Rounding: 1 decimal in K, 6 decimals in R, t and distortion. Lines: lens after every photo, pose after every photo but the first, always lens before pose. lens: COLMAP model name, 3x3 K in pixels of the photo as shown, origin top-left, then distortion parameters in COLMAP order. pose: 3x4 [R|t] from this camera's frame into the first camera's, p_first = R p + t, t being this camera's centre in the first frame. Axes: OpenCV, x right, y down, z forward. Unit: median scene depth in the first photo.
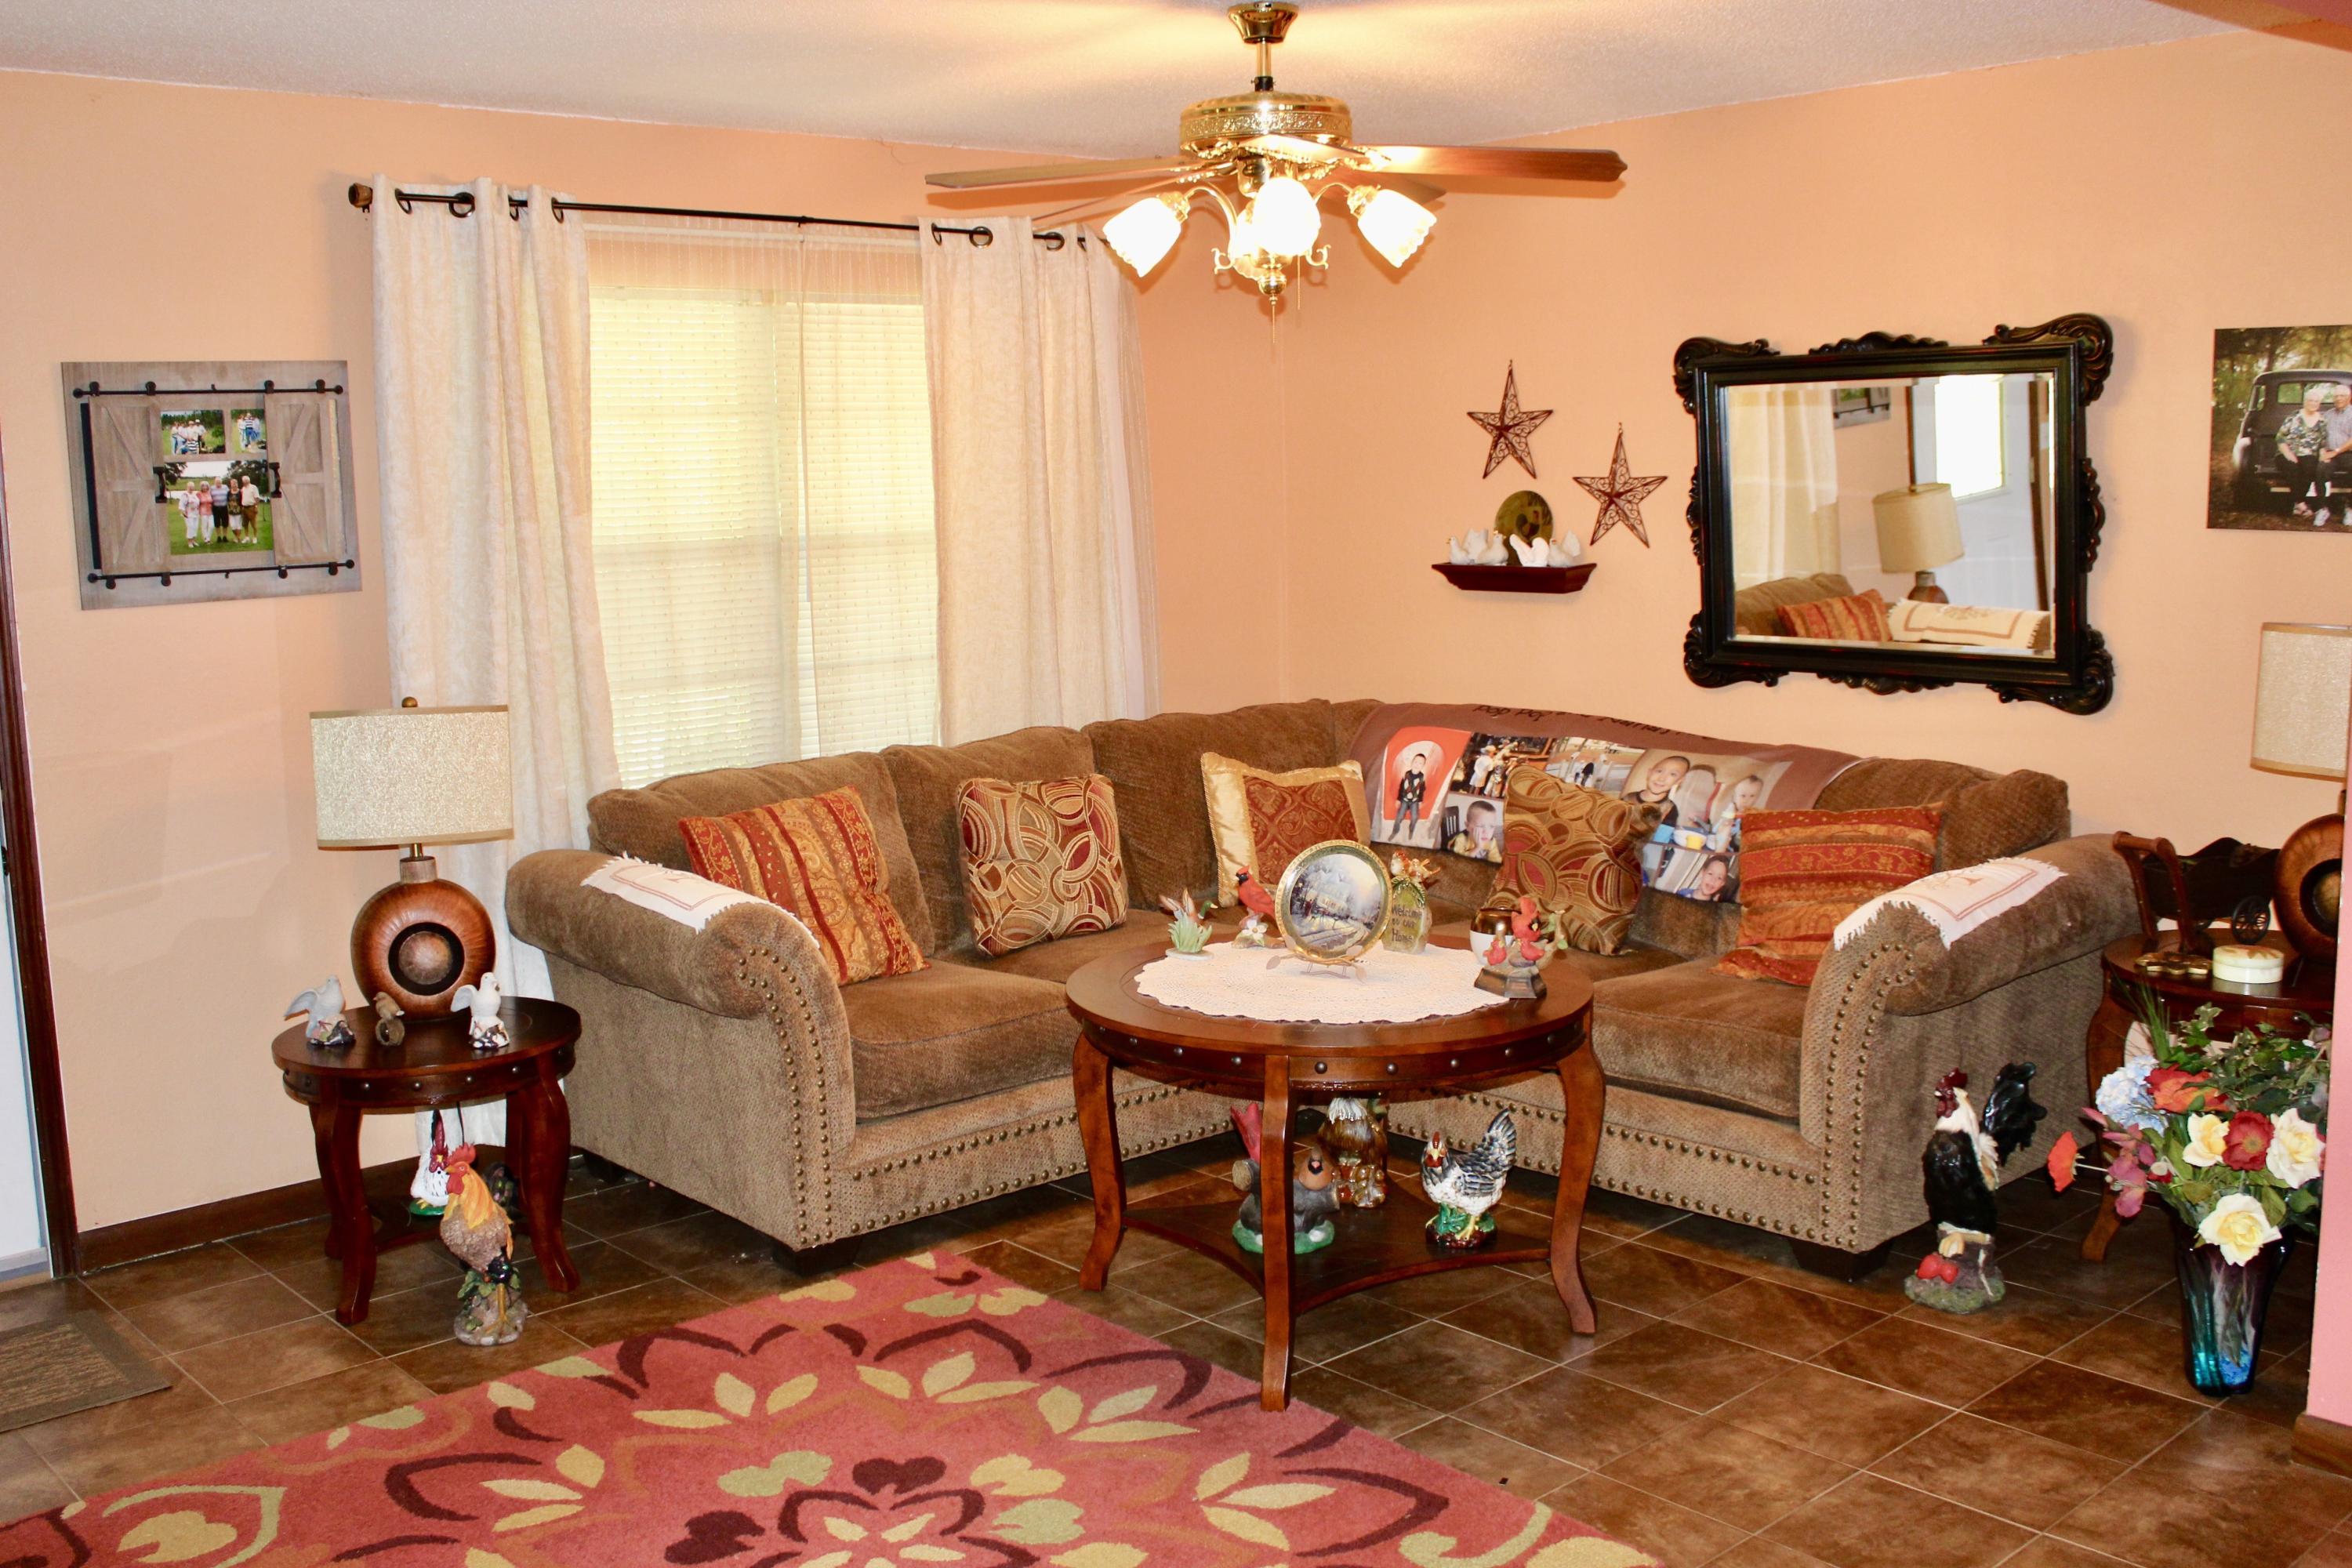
lens RADIAL K [[2266.7, 0, 1176.0], [0, 2266.7, 784.0], [0, 0, 1]] dist [-0.135162, 0.139896]
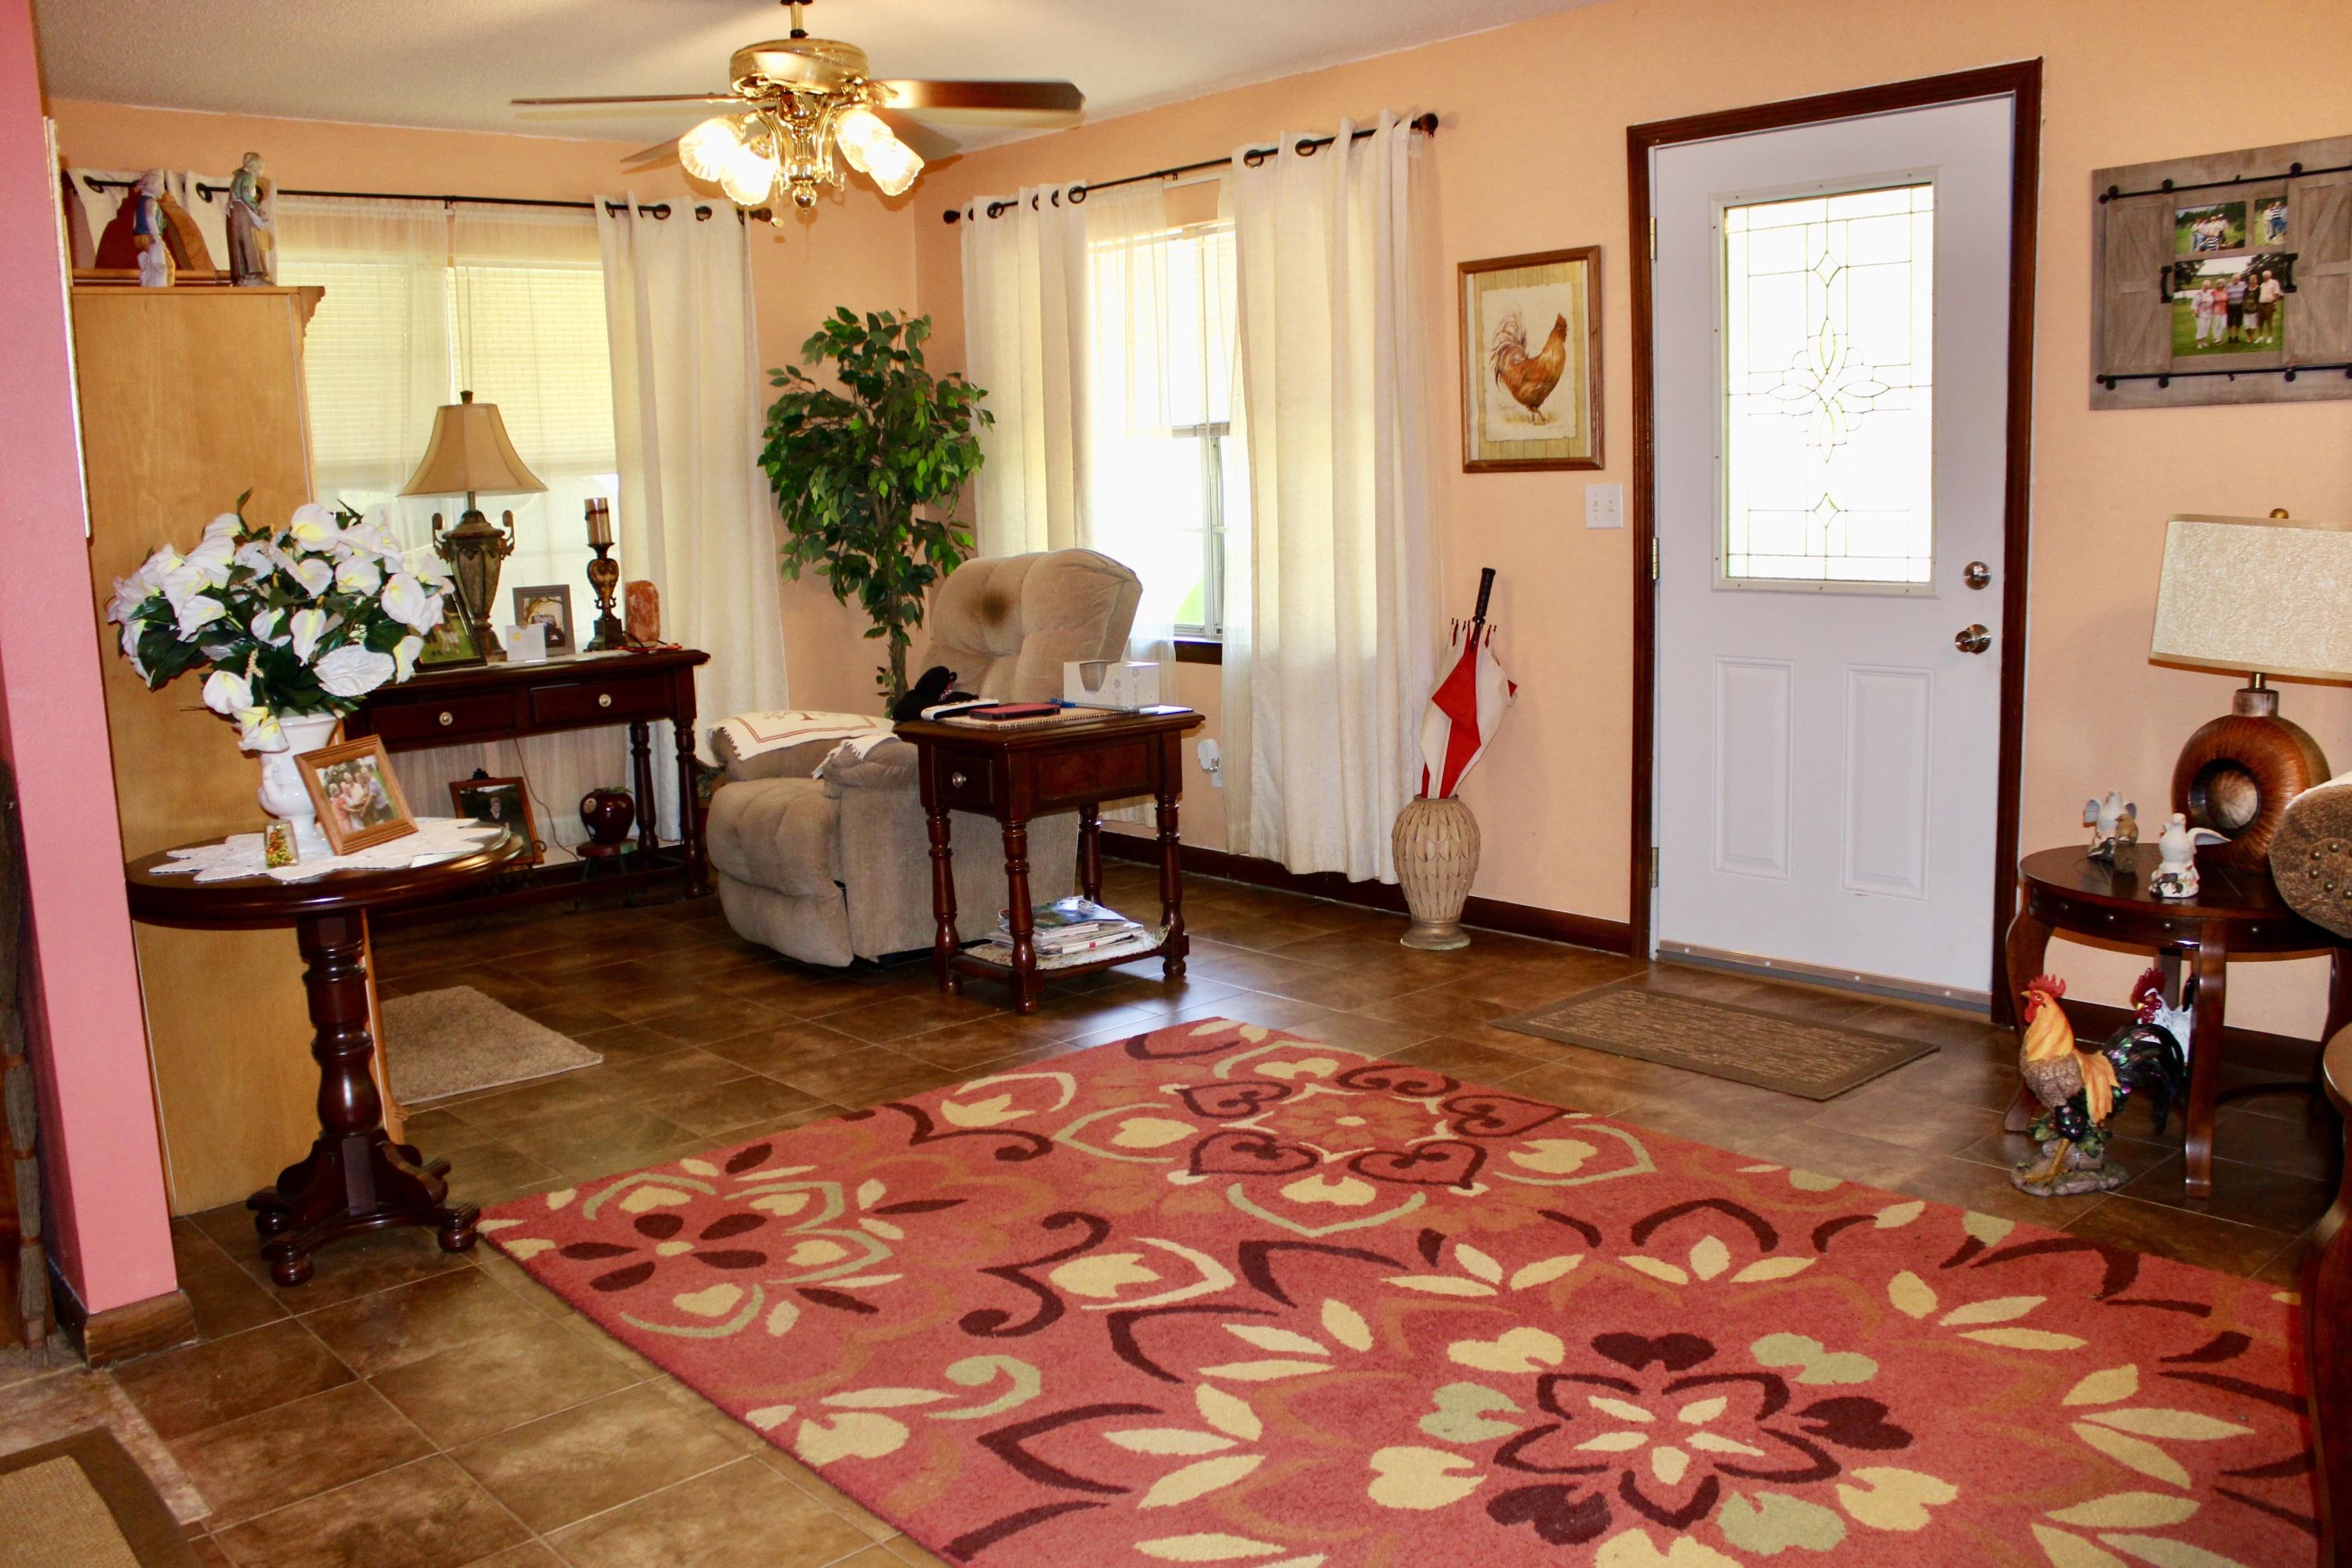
lens RADIAL K [[1991.1, 0, 1176.0], [0, 1991.1, 784.0], [0, 0, 1]] dist [-0.153418, 0.136107]
pose [[-0.004591, 0.173065, -0.984900, 0.429455], [-0.113140, 0.978496, 0.172467, -0.013896], [0.993568, 0.112224, 0.015088, 0.567888]]
